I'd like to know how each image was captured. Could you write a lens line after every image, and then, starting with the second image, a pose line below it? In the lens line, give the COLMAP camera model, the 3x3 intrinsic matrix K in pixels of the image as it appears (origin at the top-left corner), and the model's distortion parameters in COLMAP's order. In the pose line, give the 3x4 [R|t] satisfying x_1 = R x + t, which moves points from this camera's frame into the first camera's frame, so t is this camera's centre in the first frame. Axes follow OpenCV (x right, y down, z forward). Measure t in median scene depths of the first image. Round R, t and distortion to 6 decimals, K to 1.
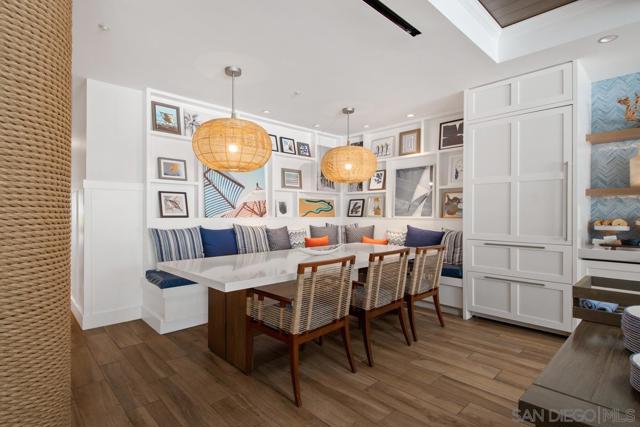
lens RADIAL K [[325.3, 0, 320.2], [0, 325.3, 214.0], [0, 0, 1]] dist [-0.001824, 0.000034]
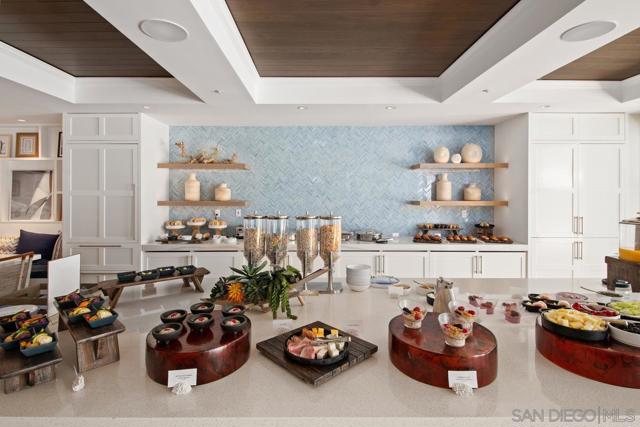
lens RADIAL K [[321.7, 0, 315.7], [0, 321.7, 192.7], [0, 0, 1]] dist [-0.003940, -0.001671]
pose [[0.687797, 0.002454, 0.725899, 0.178835], [0.003246, 0.999974, -0.006456, -0.068241], [-0.725896, 0.006797, 0.687771, -0.318666]]
